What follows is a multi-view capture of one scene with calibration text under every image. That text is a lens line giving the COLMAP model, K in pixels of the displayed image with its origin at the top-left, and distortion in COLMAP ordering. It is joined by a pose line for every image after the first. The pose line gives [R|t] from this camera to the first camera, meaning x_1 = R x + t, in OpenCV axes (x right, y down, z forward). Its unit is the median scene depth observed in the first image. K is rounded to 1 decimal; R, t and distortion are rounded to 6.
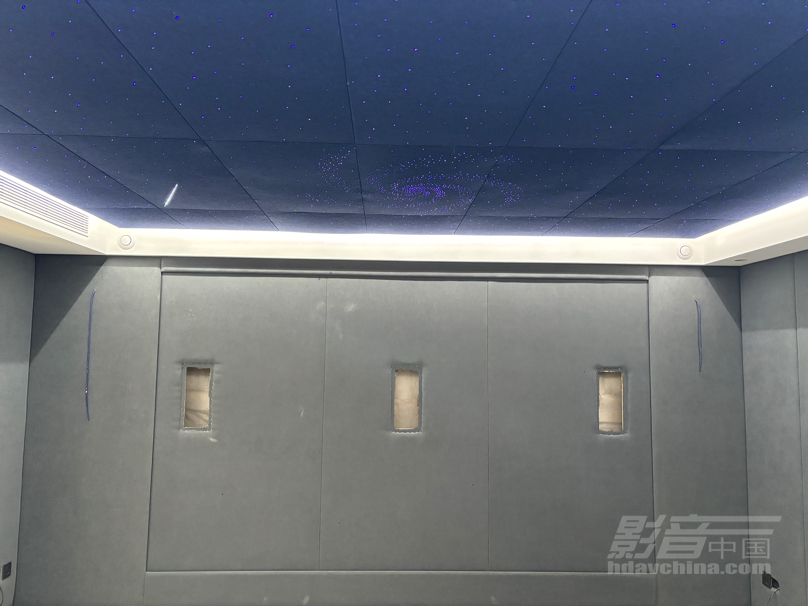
lens RADIAL K [[621.9, 0, 399.3], [0, 621.9, 299.3], [0, 0, 1]] dist [0.048356, -0.061262]
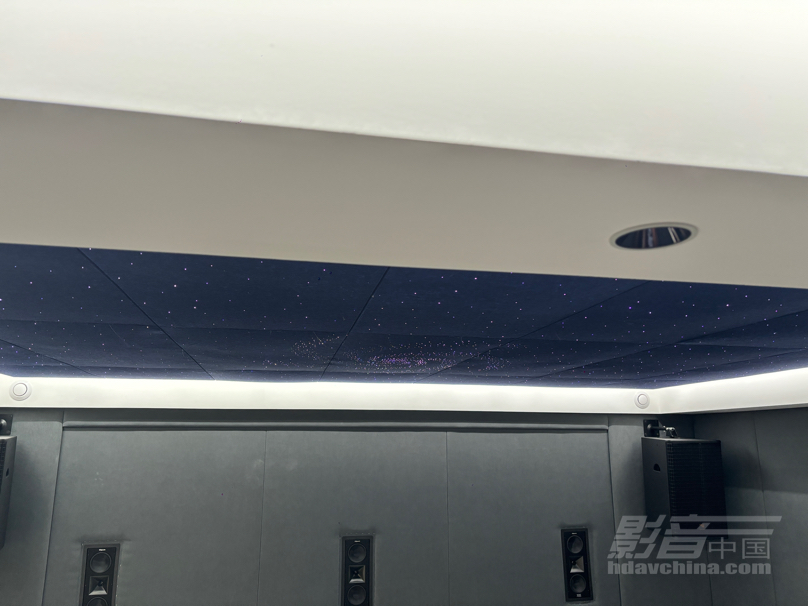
lens RADIAL K [[621.9, 0, 410.3], [0, 621.9, 304.5], [0, 0, 1]] dist [0.048356, -0.061262]
pose [[0.985159, 0.026047, 0.169656, -0.073897], [-0.003448, 0.991223, -0.132153, -0.097443], [-0.171609, 0.129607, 0.976602, 0.090640]]
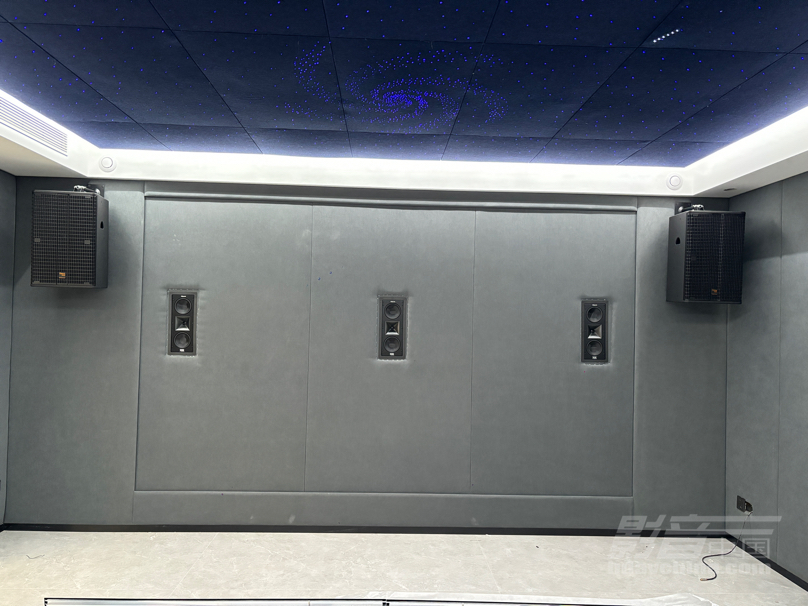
lens RADIAL K [[621.9, 0, 402.5], [0, 621.9, 303.2], [0, 0, 1]] dist [0.048356, -0.061262]
pose [[0.999934, 0.009921, 0.005742, 0.022746], [-0.010297, 0.997527, 0.069522, 0.052243], [-0.005038, -0.069576, 0.997564, 0.001169]]
